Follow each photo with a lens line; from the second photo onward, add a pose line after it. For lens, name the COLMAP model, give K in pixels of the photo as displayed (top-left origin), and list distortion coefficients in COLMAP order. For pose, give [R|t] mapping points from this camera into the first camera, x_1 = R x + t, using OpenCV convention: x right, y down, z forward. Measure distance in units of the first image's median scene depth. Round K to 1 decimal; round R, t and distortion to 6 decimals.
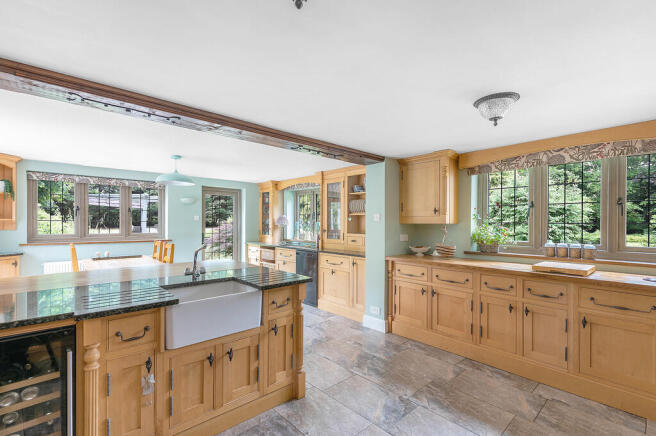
lens RADIAL K [[298.8, 0, 327.7], [0, 298.8, 222.8], [0, 0, 1]] dist [0.006958, 0.000065]
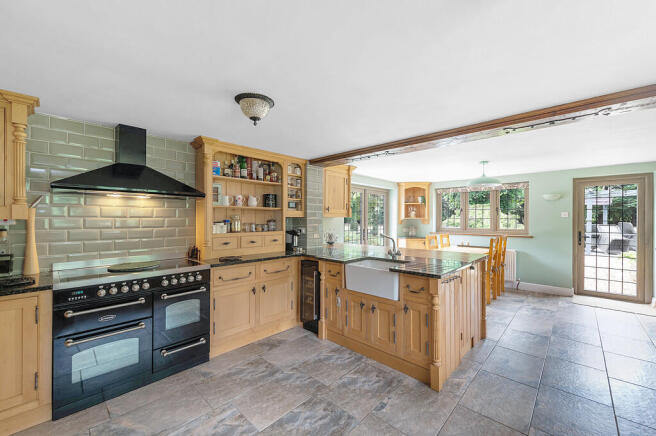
lens RADIAL K [[262.4, 0, 327.0], [0, 262.4, 216.0], [0, 0, 1]] dist [0.000206, -0.000006]
pose [[0.071008, -0.015424, -0.997357, 0.541819], [-0.002473, 0.999875, -0.015639, 0.003063], [0.997473, 0.003577, 0.070961, 0.389310]]
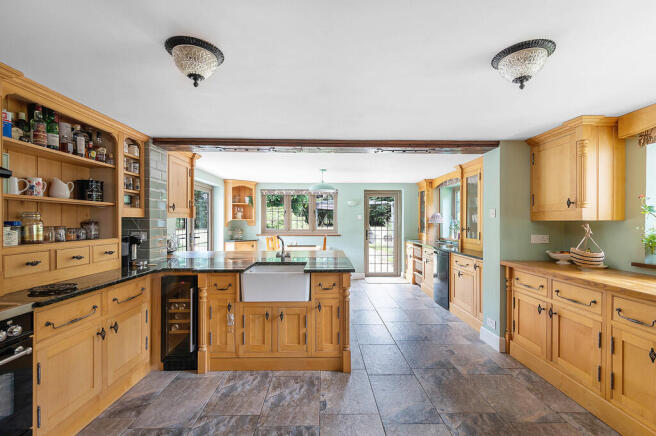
lens RADIAL K [[292.3, 0, 327.0], [0, 292.3, 220.8], [0, 0, 1]] dist [0.001600, -0.000295]
pose [[0.747986, -0.005129, -0.663695, 0.411859], [0.002086, 0.999983, -0.005377, 0.006621], [0.663712, 0.002638, 0.747984, 0.077654]]
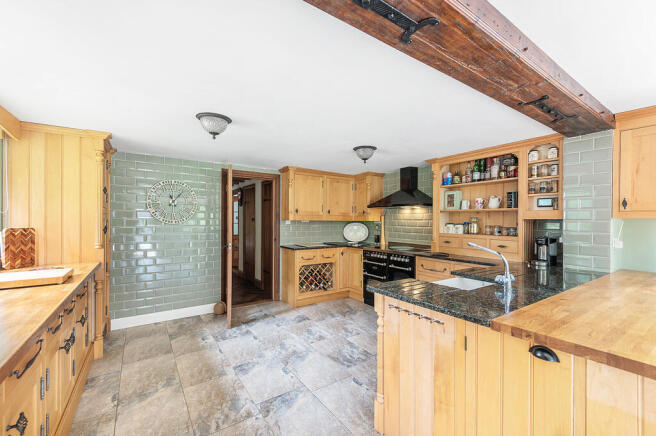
lens RADIAL K [[272.9, 0, 328.0], [0, 272.9, 218.0], [0, 0, 1]] dist [0.001341, 0.000293]
pose [[-0.990283, -0.009772, 0.138722, -0.032481], [-0.010570, 0.999932, -0.005019, -0.002453], [-0.138663, -0.006437, -0.990319, 1.230409]]
